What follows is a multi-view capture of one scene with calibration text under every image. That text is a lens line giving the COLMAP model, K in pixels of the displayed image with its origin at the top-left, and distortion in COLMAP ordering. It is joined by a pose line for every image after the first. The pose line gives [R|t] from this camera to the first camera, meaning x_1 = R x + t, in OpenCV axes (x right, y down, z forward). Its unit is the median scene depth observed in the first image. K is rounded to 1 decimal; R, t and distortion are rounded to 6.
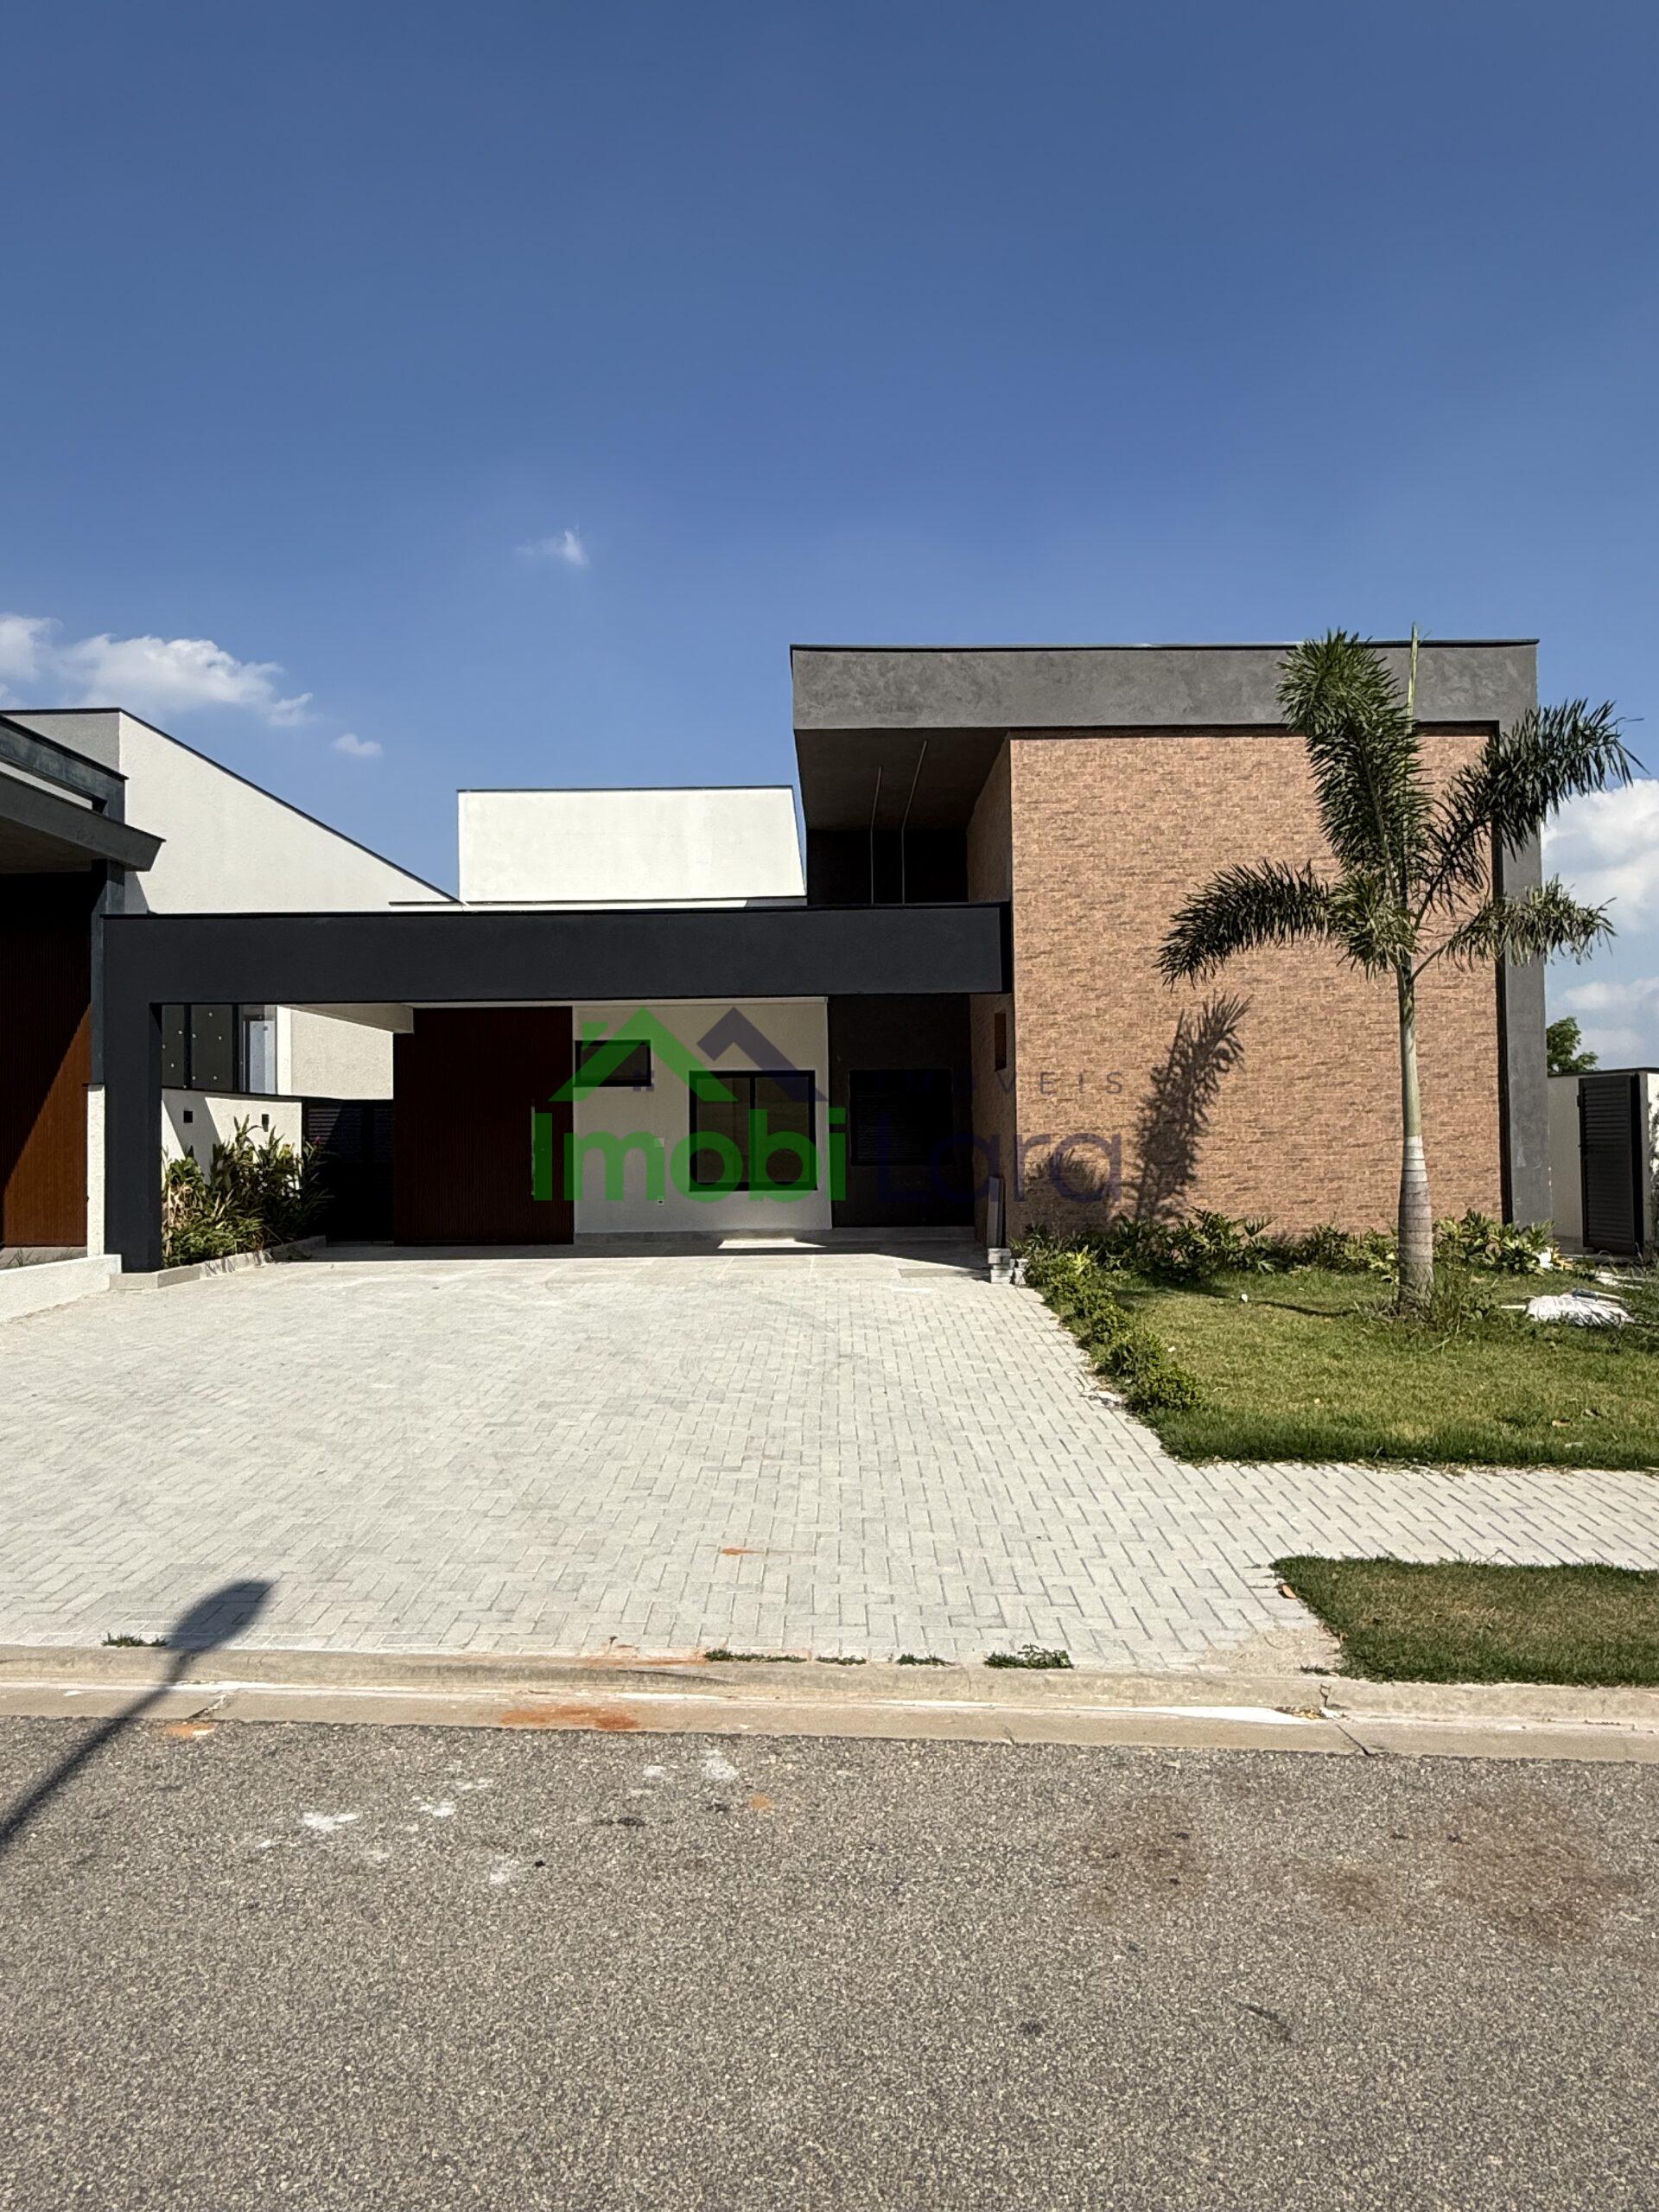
lens RADIAL K [[1368.8, 0, 824.1], [0, 1368.8, 1092.5], [0, 0, 1]] dist [-0.007660, -0.001216]
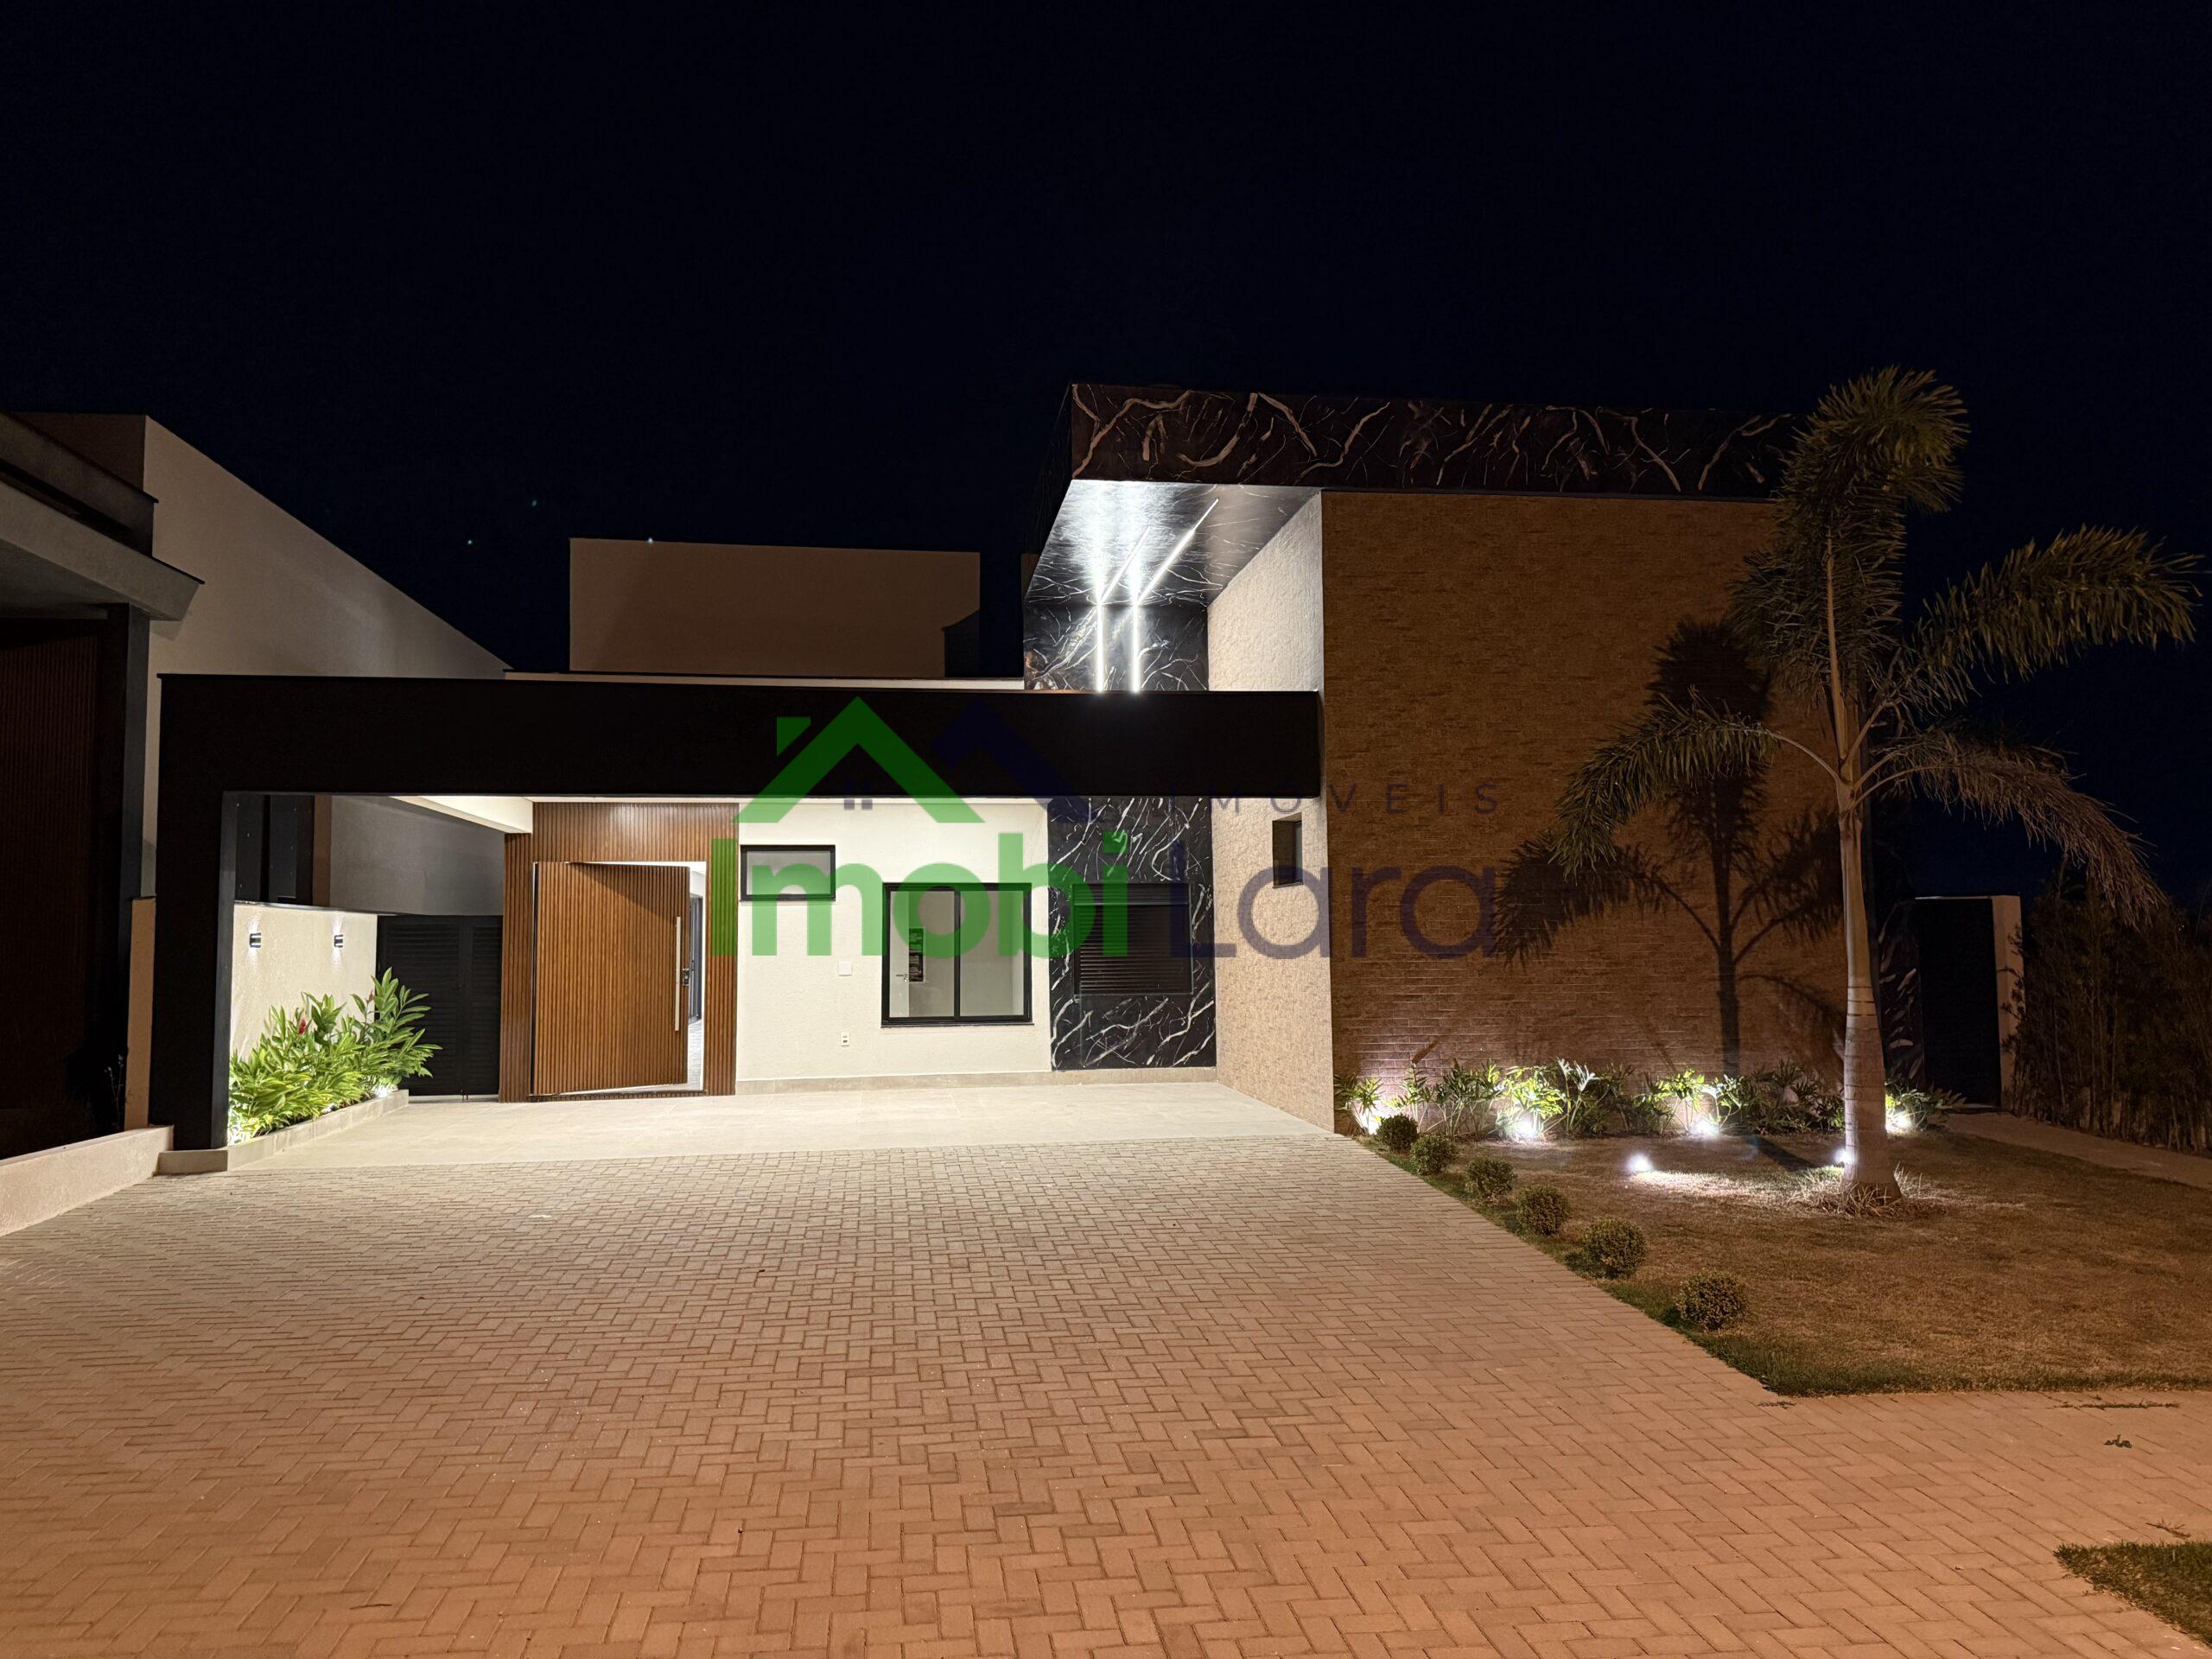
lens RADIAL K [[1533.7, 0, 1101.1], [0, 1533.7, 841.5], [0, 0, 1]] dist [0.020189, -0.010655]
pose [[0.988304, 0.009268, 0.152216, -0.143652], [-0.003975, 0.999378, -0.035036, -0.012088], [-0.152446, 0.034021, 0.987726, 0.082823]]
